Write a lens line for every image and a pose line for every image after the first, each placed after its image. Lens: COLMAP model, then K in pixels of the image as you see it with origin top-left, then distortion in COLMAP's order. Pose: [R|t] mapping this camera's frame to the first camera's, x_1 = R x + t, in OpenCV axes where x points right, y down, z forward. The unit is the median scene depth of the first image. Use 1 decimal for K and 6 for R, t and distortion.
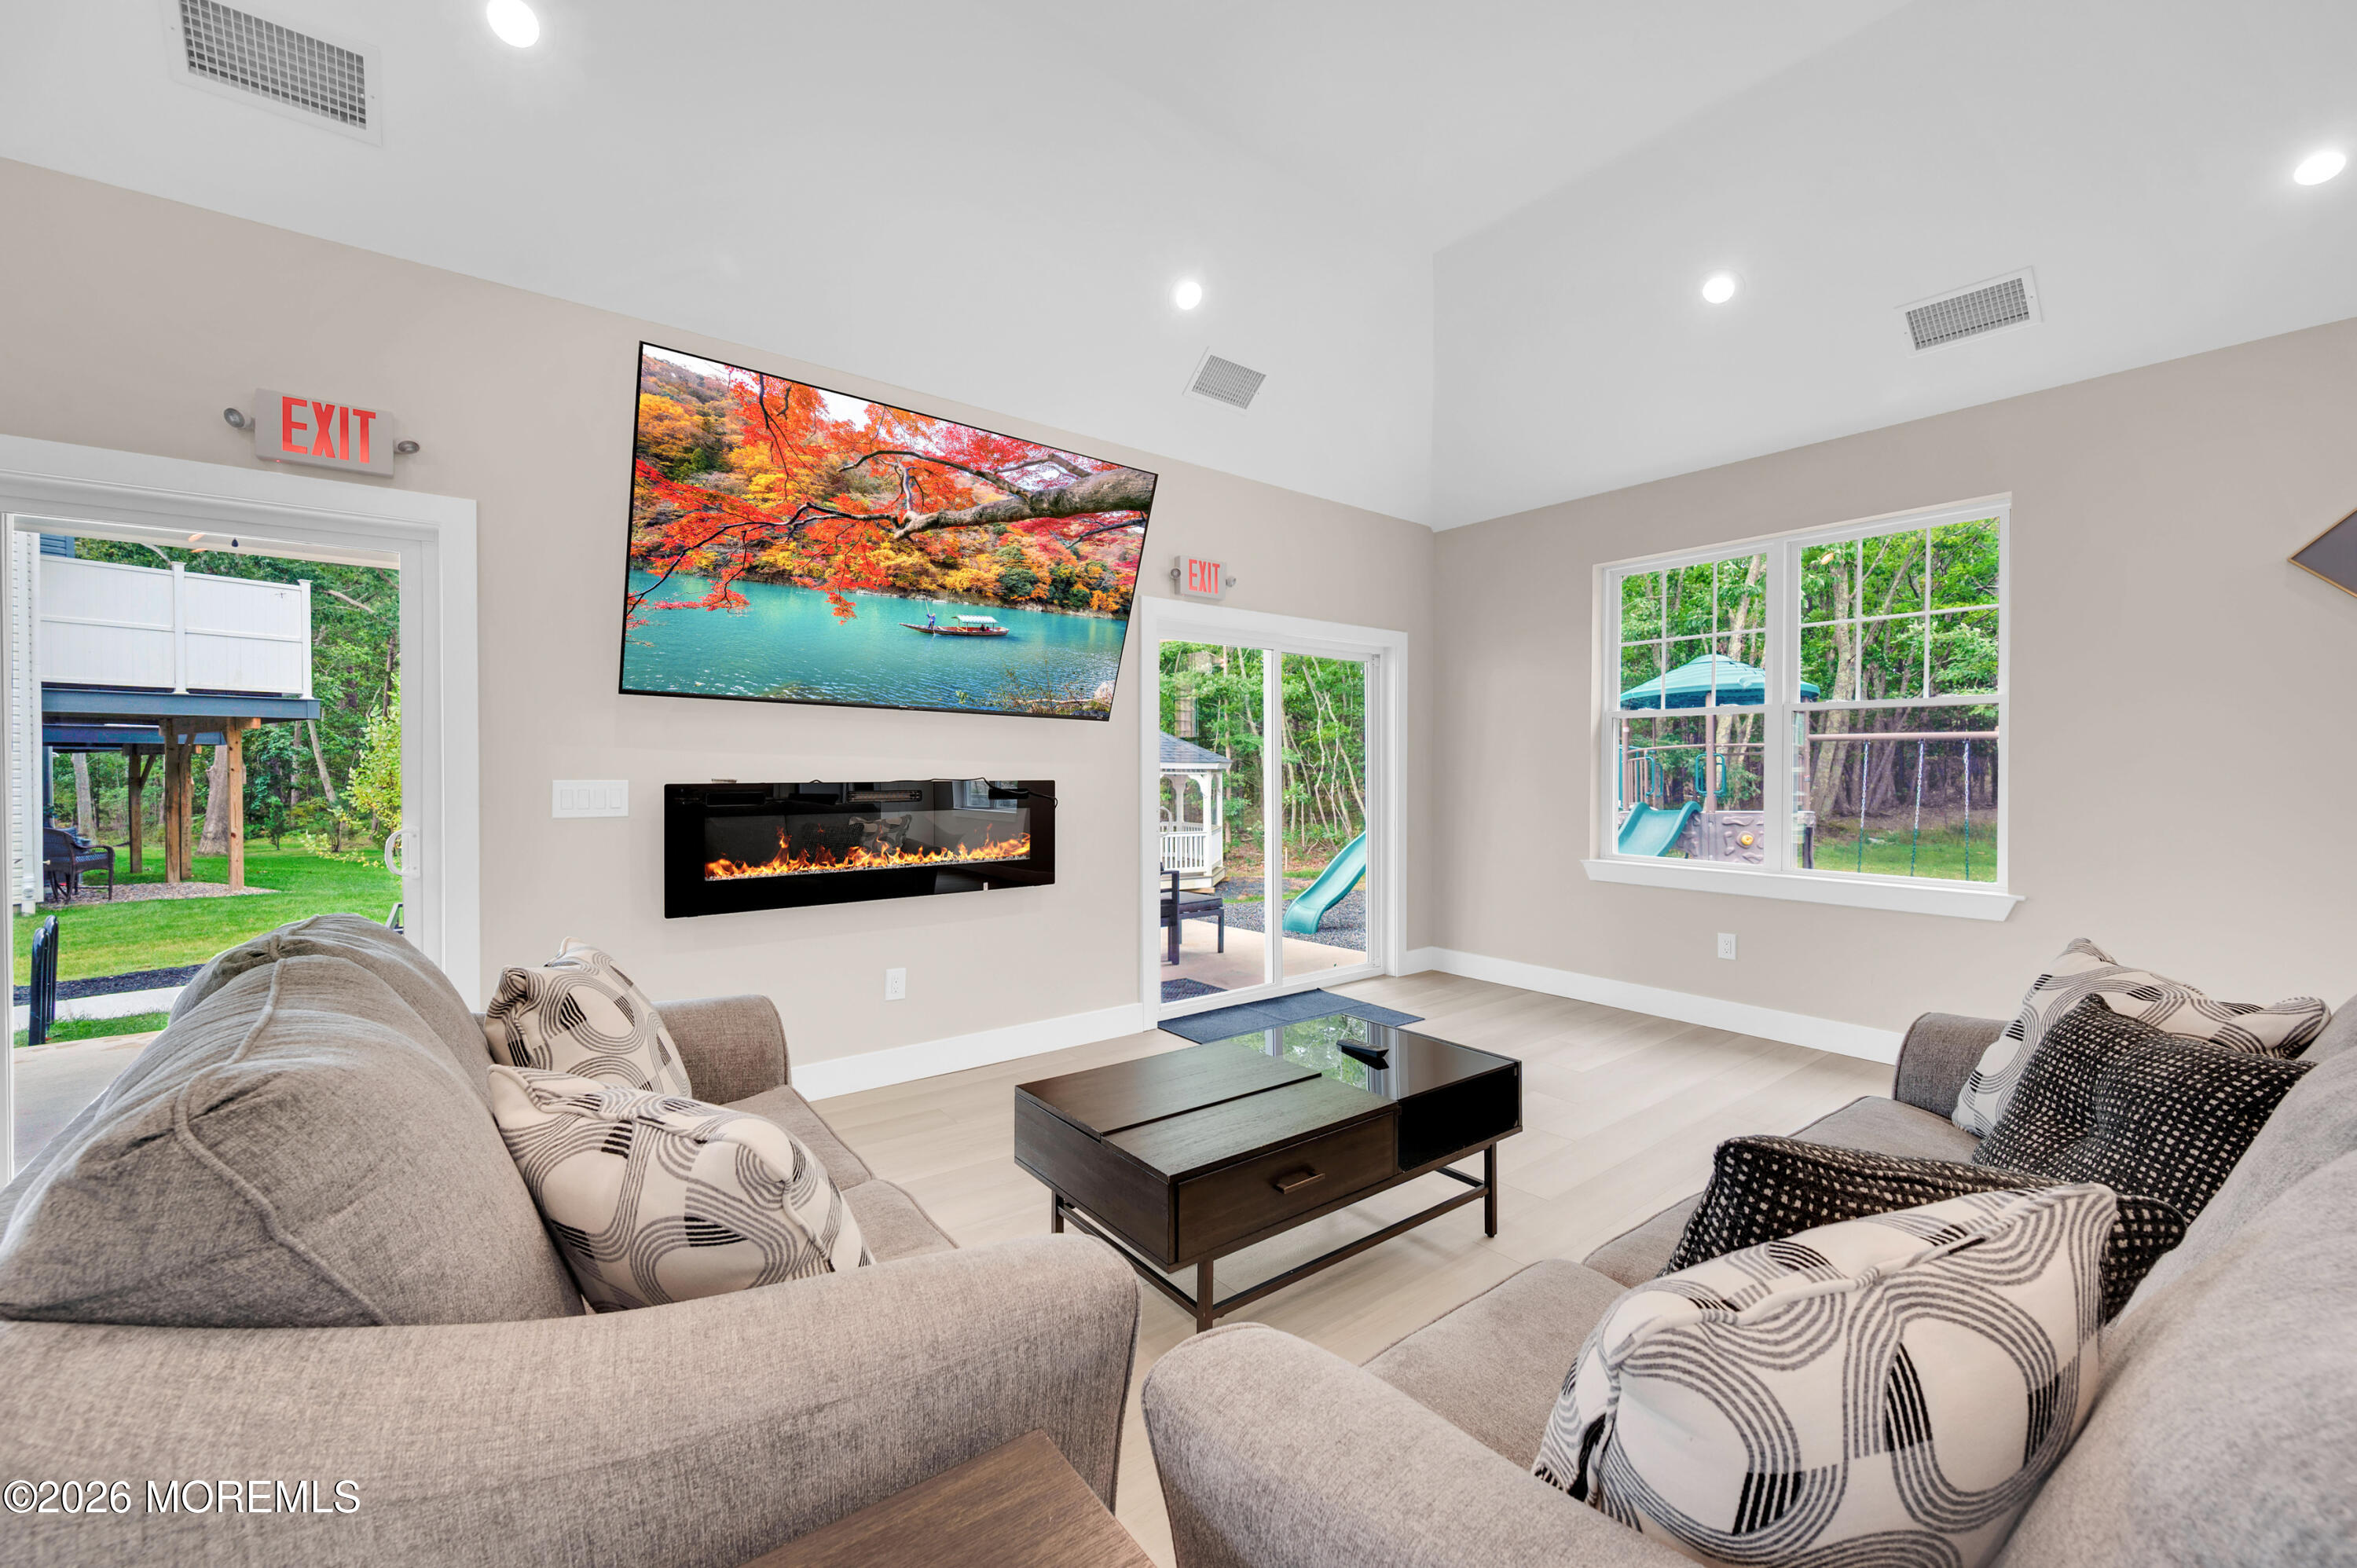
lens RADIAL K [[908.6, 0, 1177.1], [0, 908.6, 789.7], [0, 0, 1]] dist [-0.004646, -0.000129]
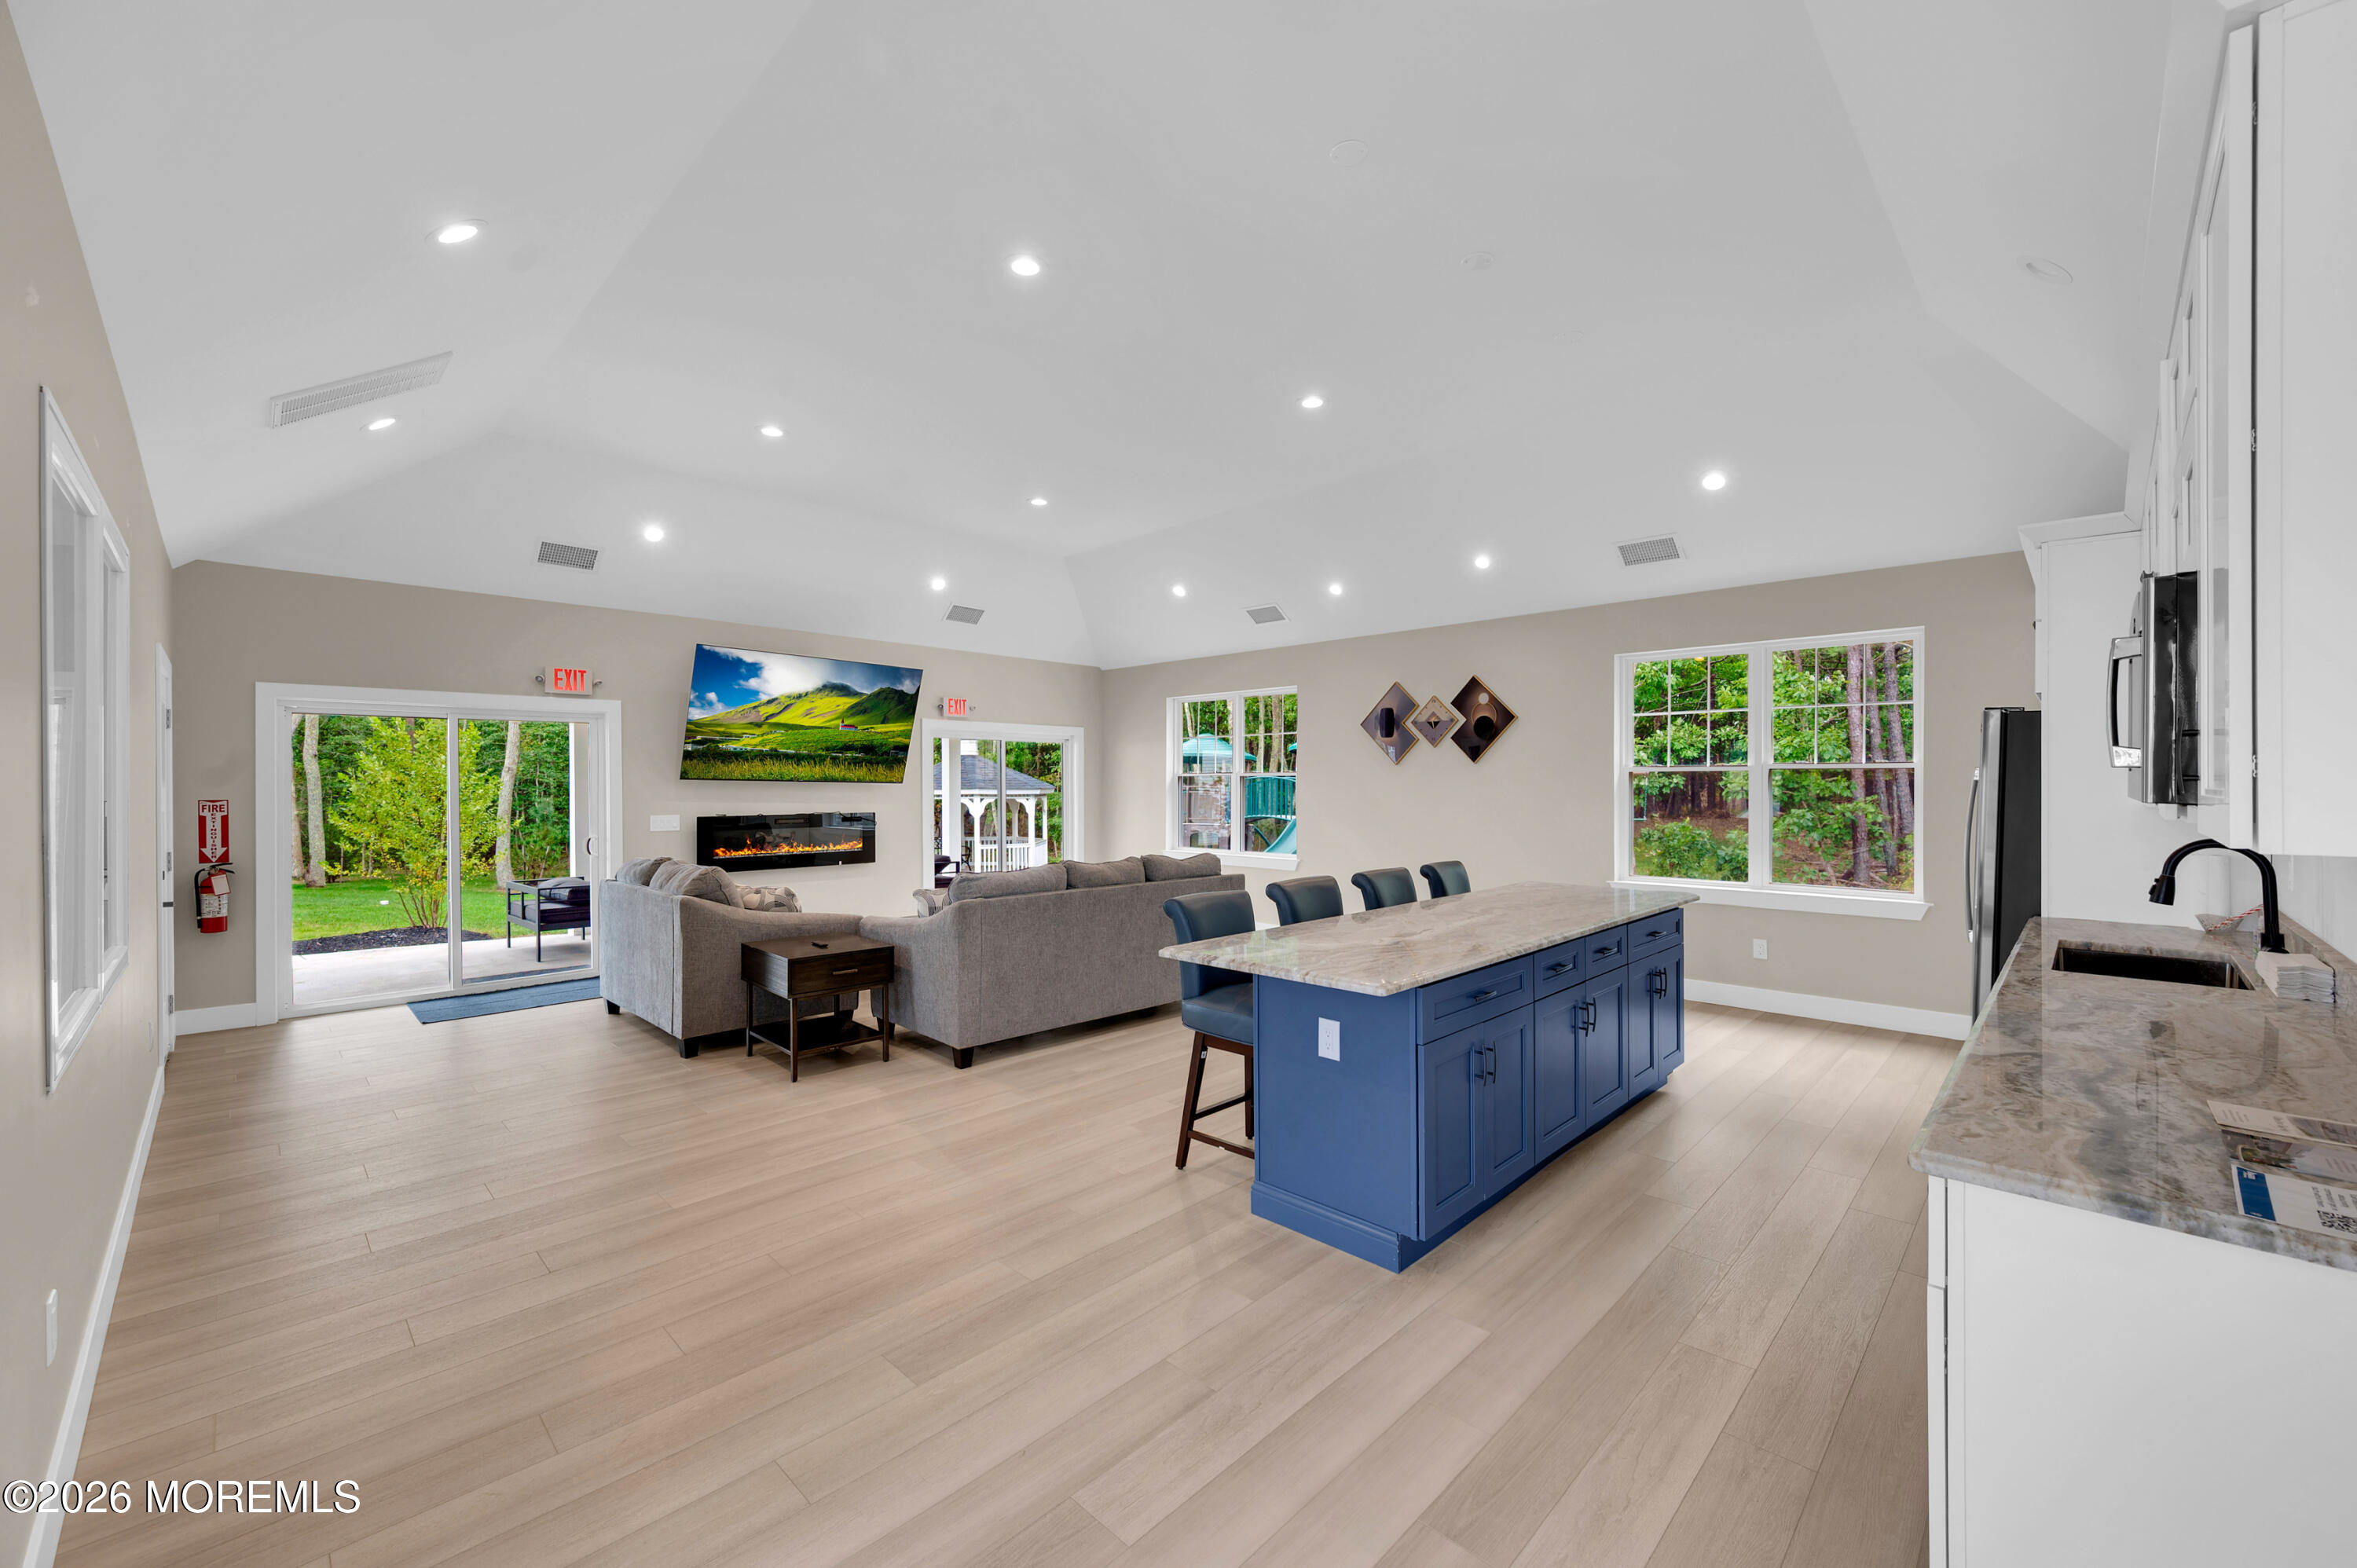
lens RADIAL K [[908.6, 0, 1177.1], [0, 908.6, 789.7], [0, 0, 1]] dist [-0.004646, -0.000129]
pose [[0.990465, -0.004803, 0.137684, 0.263350], [0.007425, 0.999801, -0.018539, -0.017677], [-0.137567, 0.019384, 0.990303, -1.149896]]
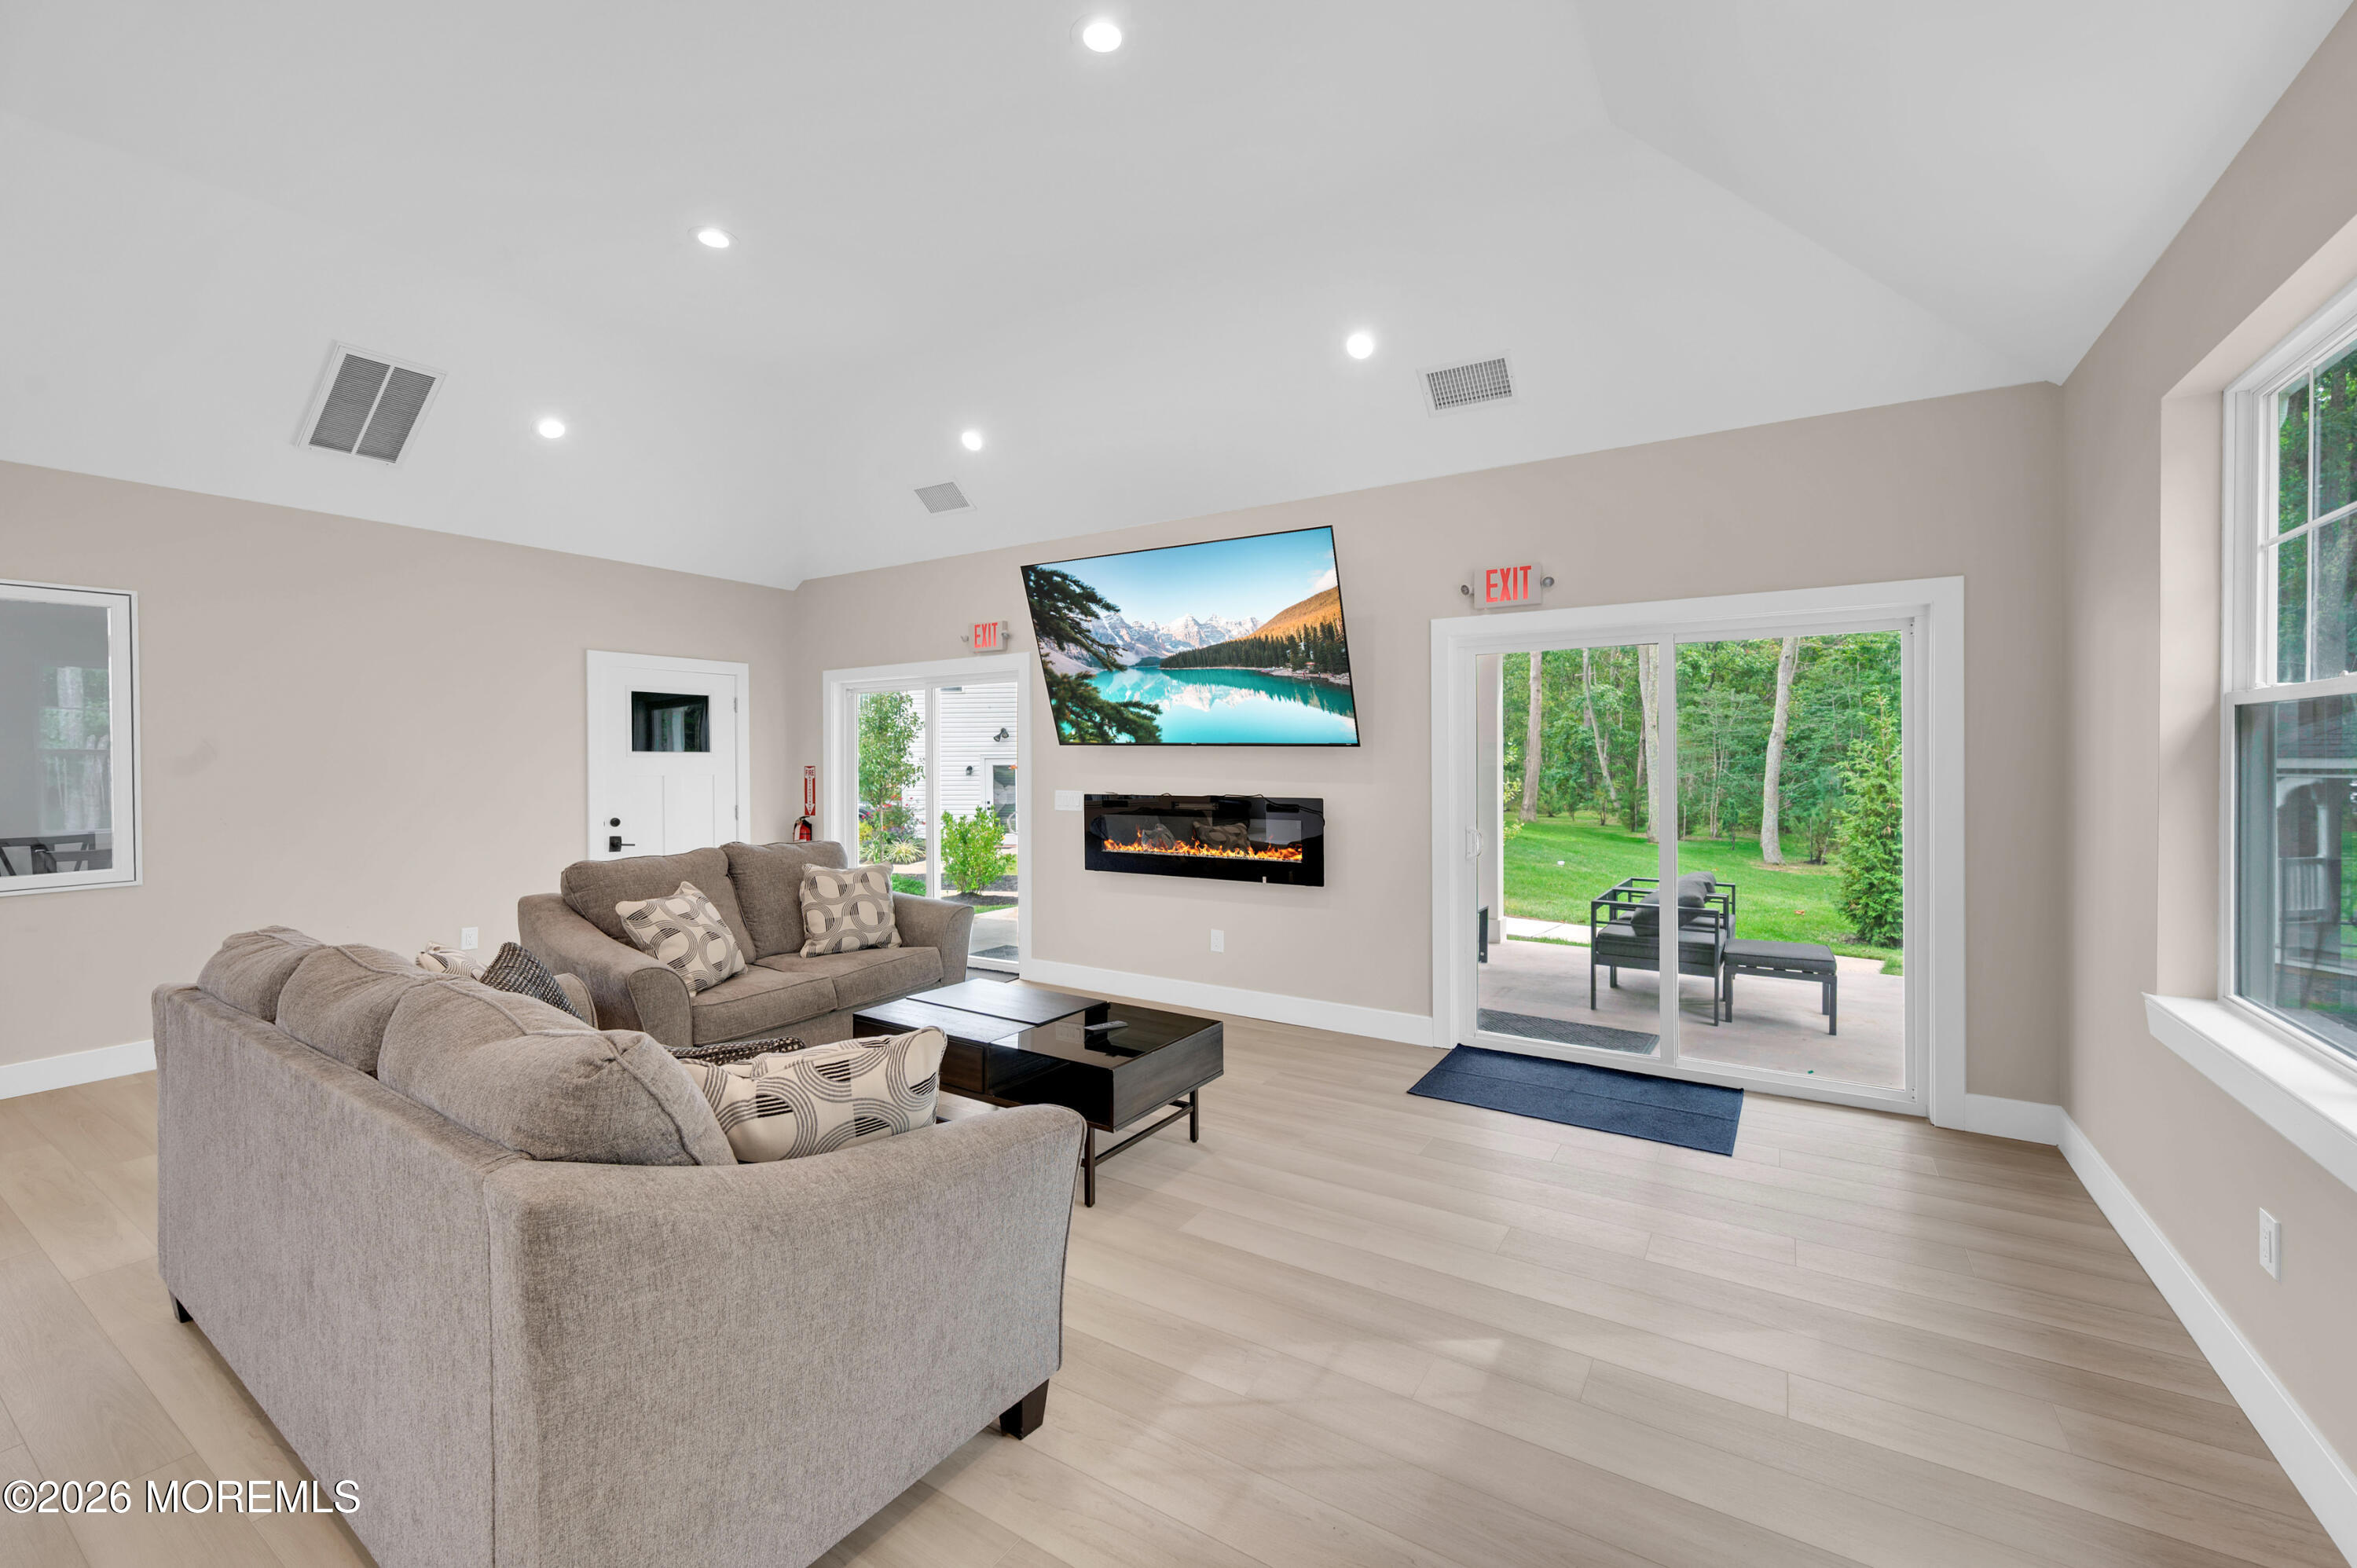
lens RADIAL K [[908.6, 0, 1177.1], [0, 908.6, 789.7], [0, 0, 1]] dist [-0.004646, -0.000129]
pose [[0.368486, 0.032953, -0.929049, 0.897028], [-0.016193, 0.999447, 0.029028, -0.053691], [0.929492, 0.004348, 0.368816, 0.398875]]
